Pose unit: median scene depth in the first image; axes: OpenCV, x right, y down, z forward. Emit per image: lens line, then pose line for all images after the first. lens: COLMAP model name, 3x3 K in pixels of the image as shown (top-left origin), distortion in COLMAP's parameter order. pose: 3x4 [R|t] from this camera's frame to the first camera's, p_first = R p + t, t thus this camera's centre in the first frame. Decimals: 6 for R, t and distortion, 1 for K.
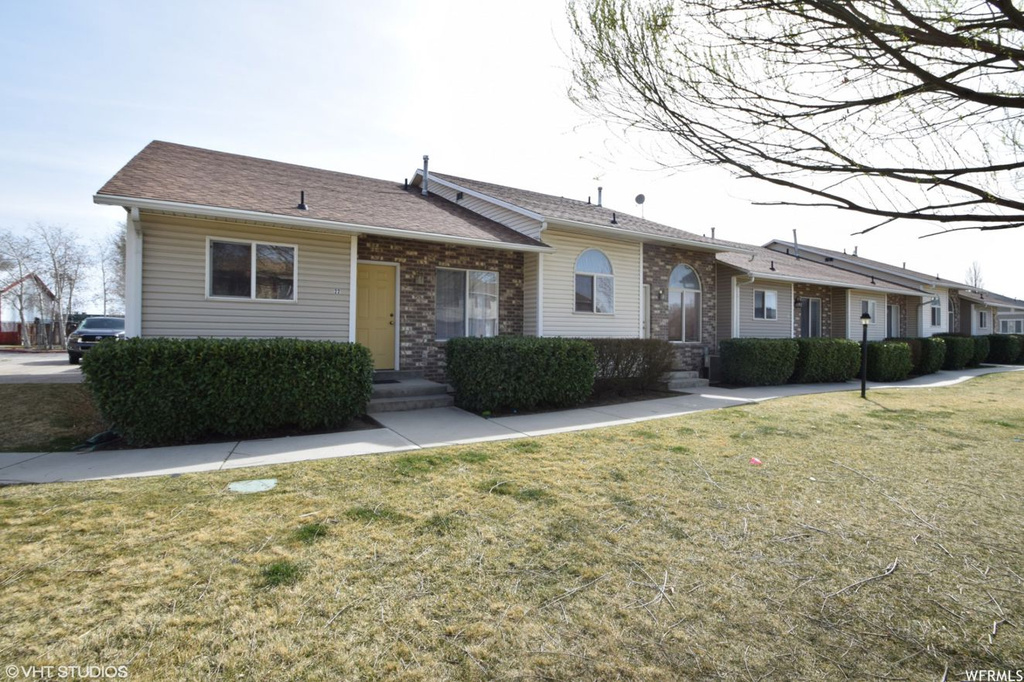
lens RADIAL K [[471.8, 0, 511.8], [0, 471.8, 331.1], [0, 0, 1]] dist [-0.001862, -0.000121]
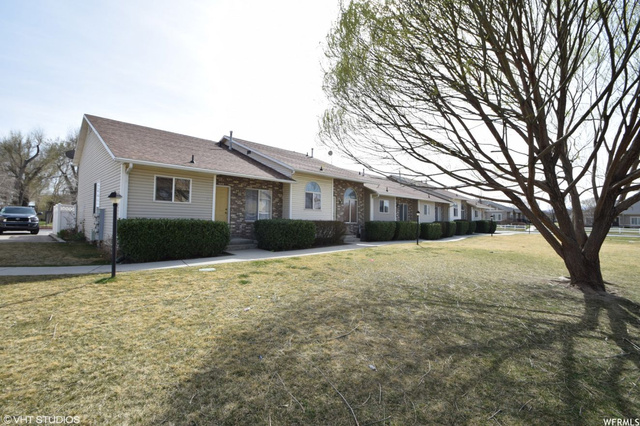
lens RADIAL K [[280.2, 0, 315.7], [0, 280.2, 206.6], [0, 0, 1]] dist [0.003609, -0.008787]
pose [[0.974662, 0.017050, 0.223031, -0.113815], [-0.008417, 0.999180, -0.039603, 0.002051], [-0.223523, 0.036722, 0.974007, -0.322657]]
